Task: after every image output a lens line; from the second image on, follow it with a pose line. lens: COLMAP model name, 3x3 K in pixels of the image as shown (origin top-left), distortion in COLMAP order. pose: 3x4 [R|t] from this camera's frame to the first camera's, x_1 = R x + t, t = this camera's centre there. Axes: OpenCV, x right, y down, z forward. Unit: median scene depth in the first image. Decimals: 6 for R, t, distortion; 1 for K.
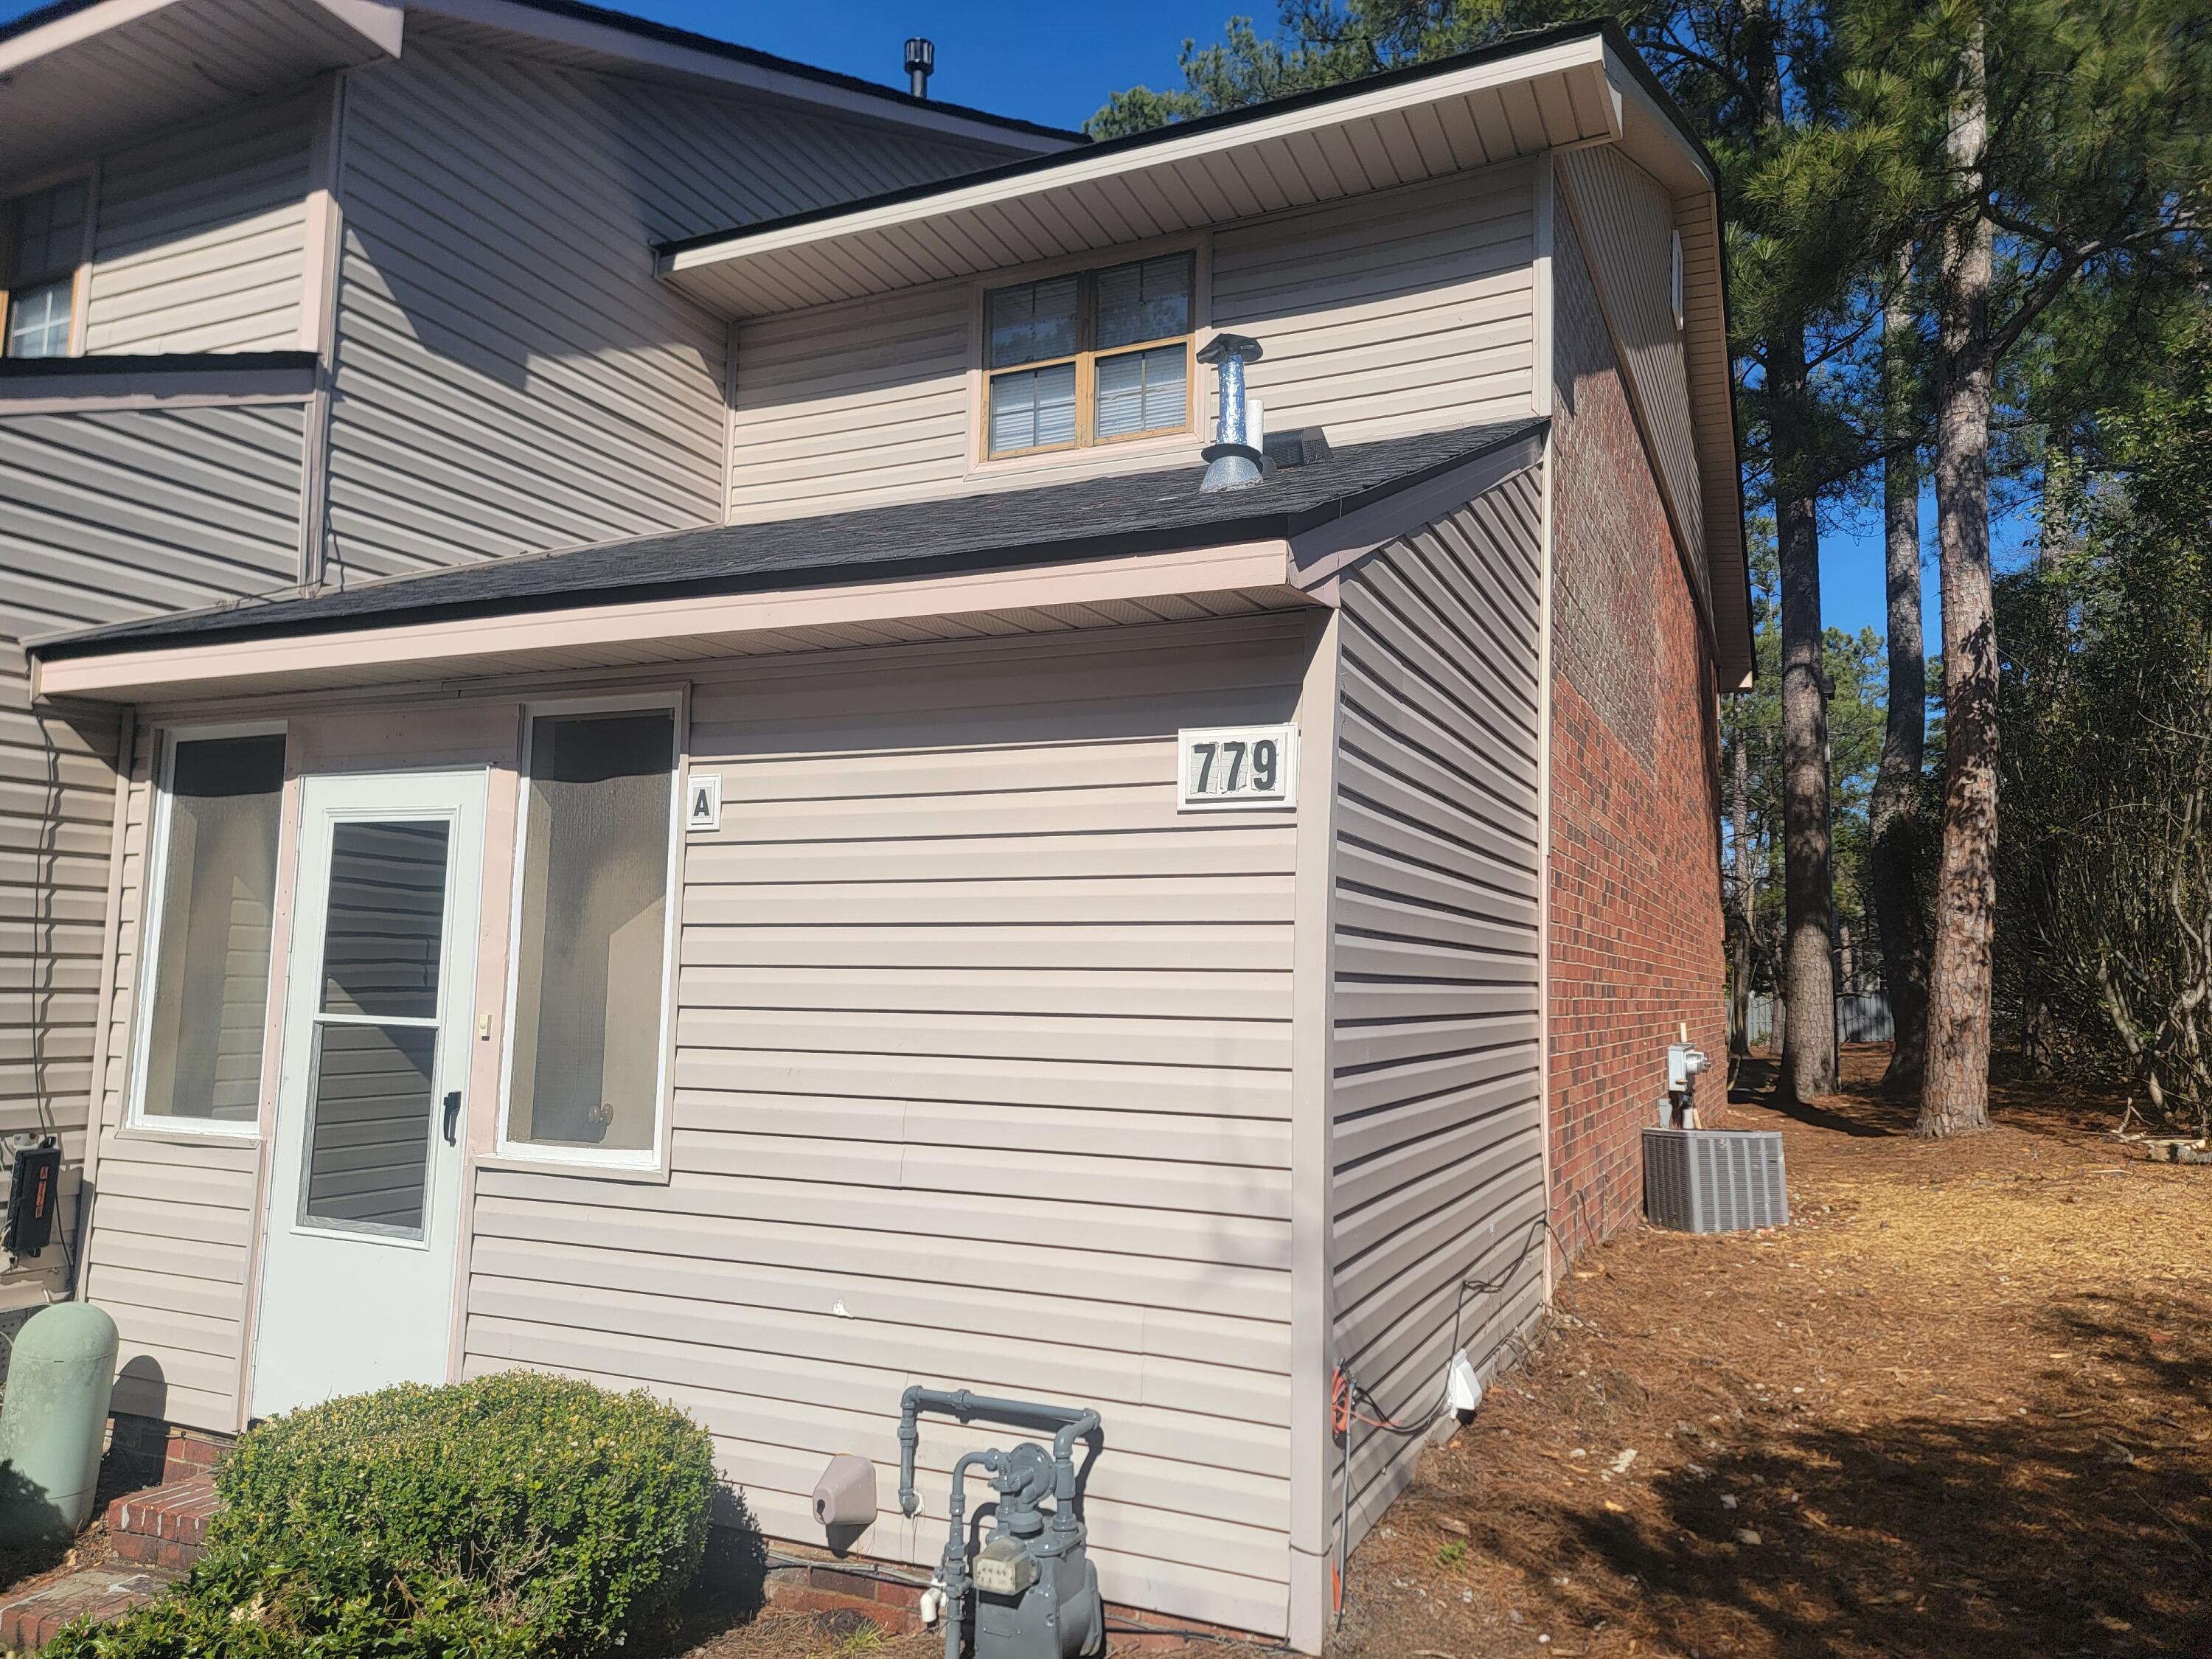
lens RADIAL K [[1568.5, 0, 1115.7], [0, 1568.5, 814.5], [0, 0, 1]] dist [0.050113, -0.017137]
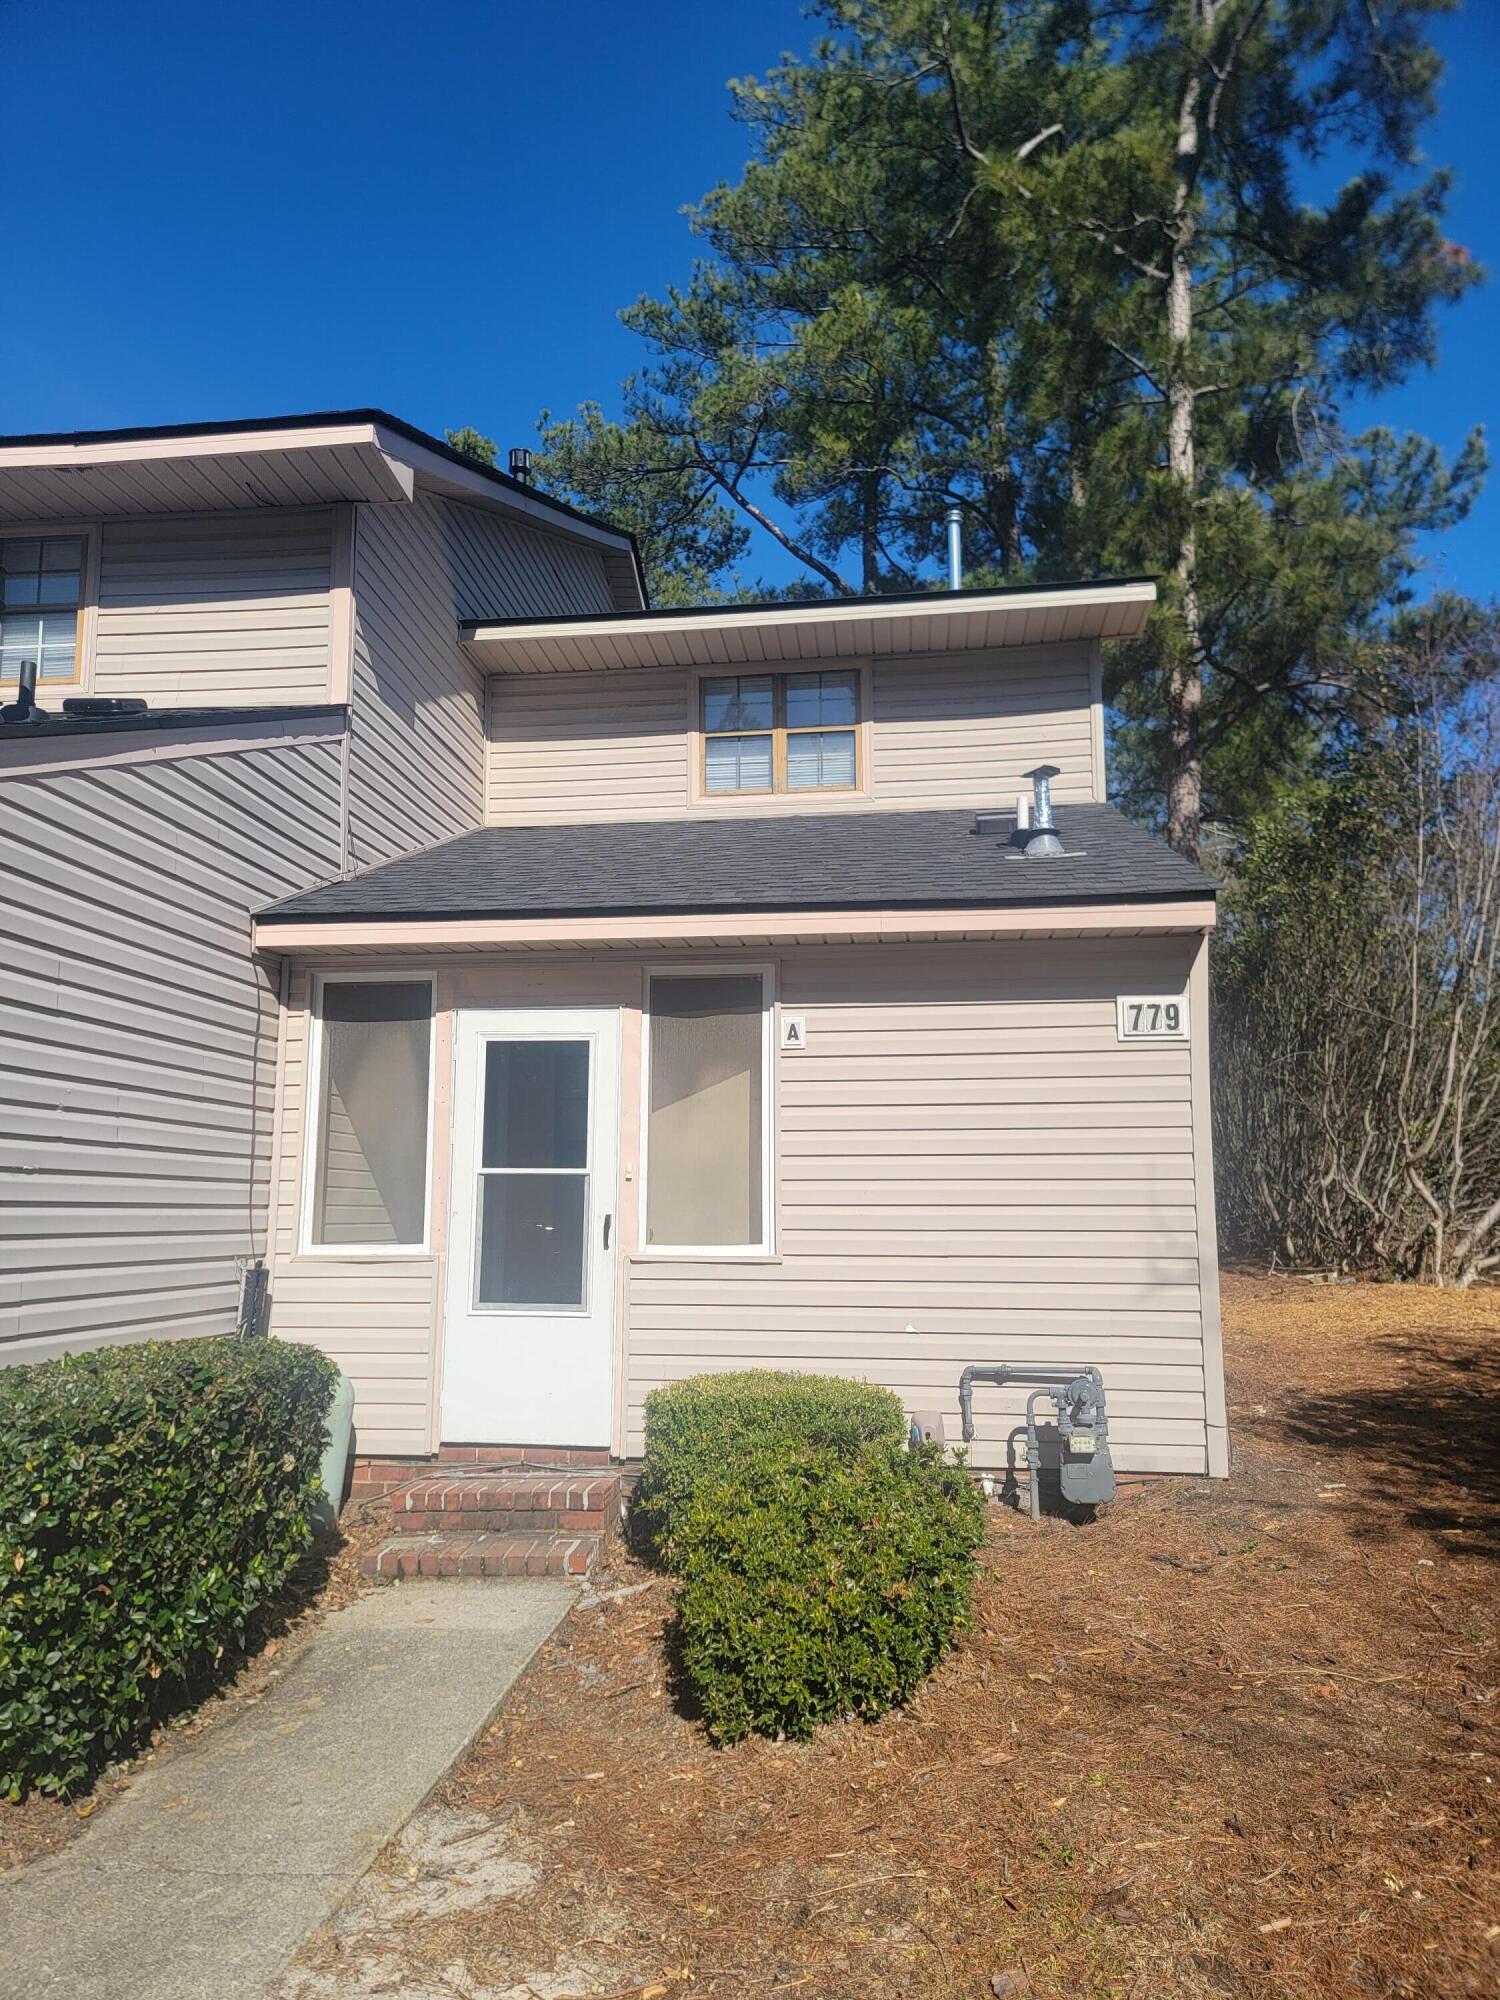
lens RADIAL K [[1418.1, 0, 730.6], [0, 1418.1, 1014.3], [0, 0, 1]] dist [0.050113, -0.017137]
pose [[0.955766, 0.023608, 0.293180, -0.639744], [-0.013961, 0.999291, -0.034952, 0.022653], [-0.293798, 0.029313, 0.955418, -0.331360]]
